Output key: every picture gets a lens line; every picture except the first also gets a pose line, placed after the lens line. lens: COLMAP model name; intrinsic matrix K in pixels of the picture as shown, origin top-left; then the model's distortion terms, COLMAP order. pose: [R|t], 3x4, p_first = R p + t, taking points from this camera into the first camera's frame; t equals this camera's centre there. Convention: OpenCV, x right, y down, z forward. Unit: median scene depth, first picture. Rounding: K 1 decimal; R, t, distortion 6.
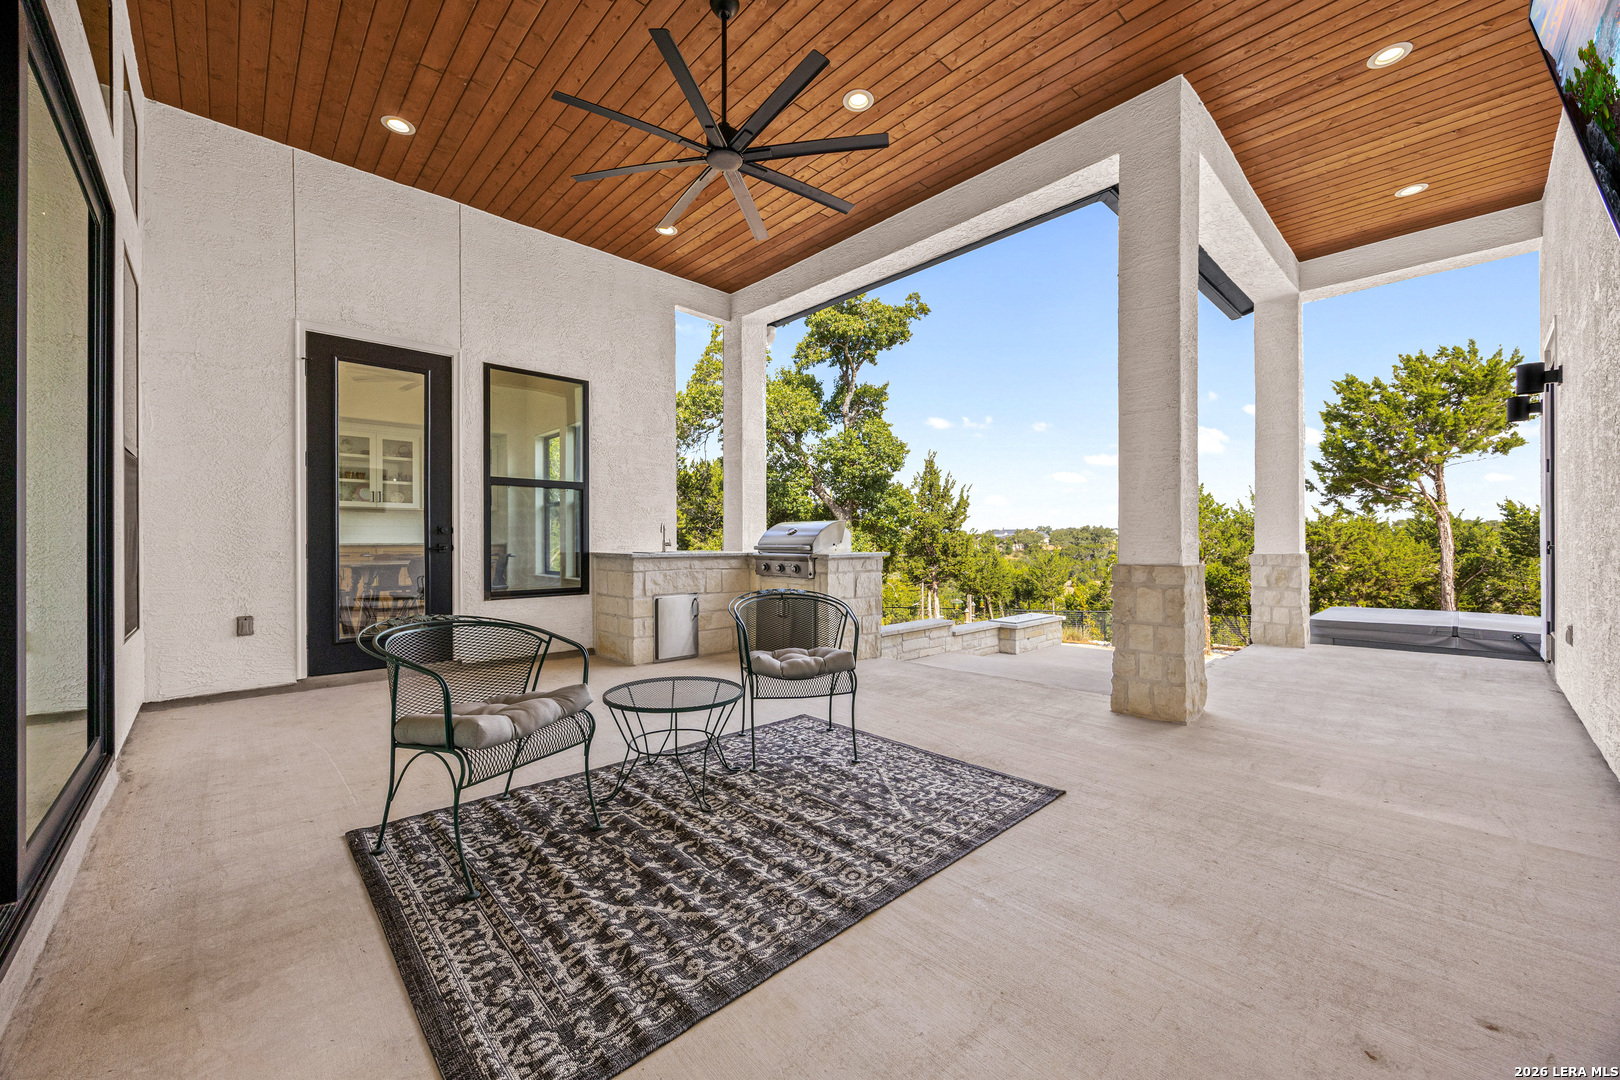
lens RADIAL K [[613.0, 0, 821.2], [0, 613.0, 534.7], [0, 0, 1]] dist [-0.001629, -0.000211]
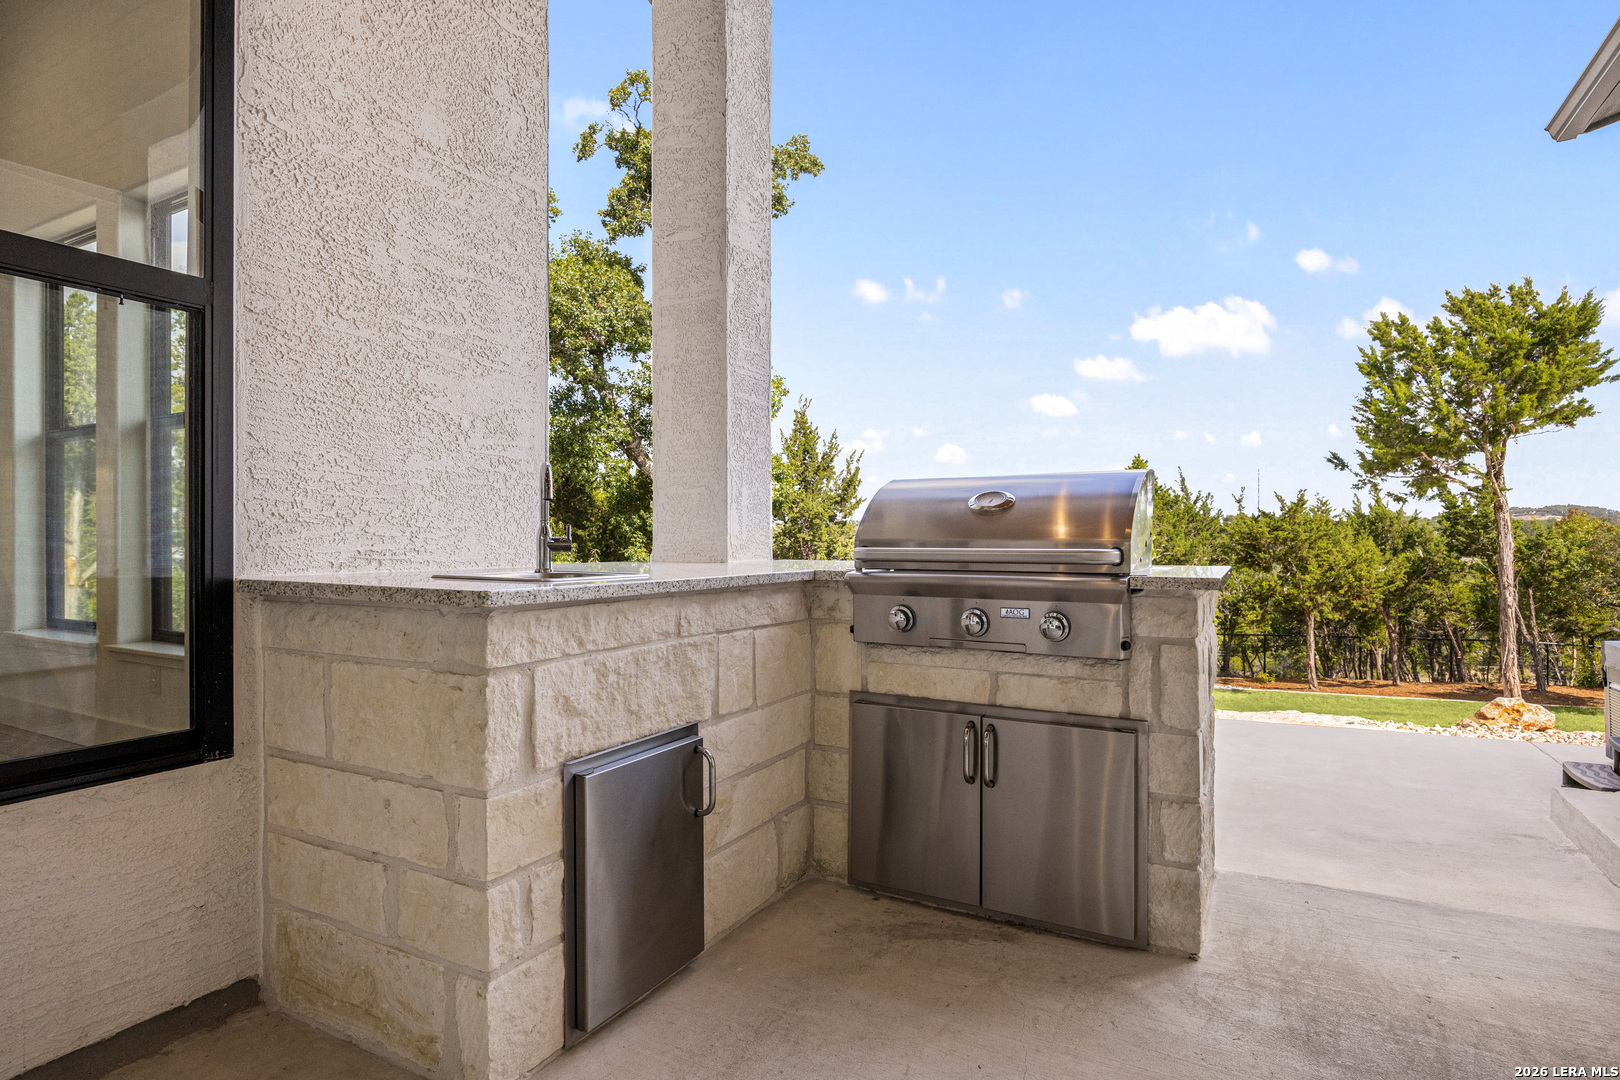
lens RADIAL K [[832.1, 0, 823.3], [0, 832.1, 533.2], [0, 0, 1]] dist [-0.010783, 0.002750]
pose [[0.952092, 0.001434, 0.305809, -0.276453], [-0.002636, 0.999990, 0.003515, 0.009855], [-0.305801, -0.004153, 0.952086, 0.667539]]
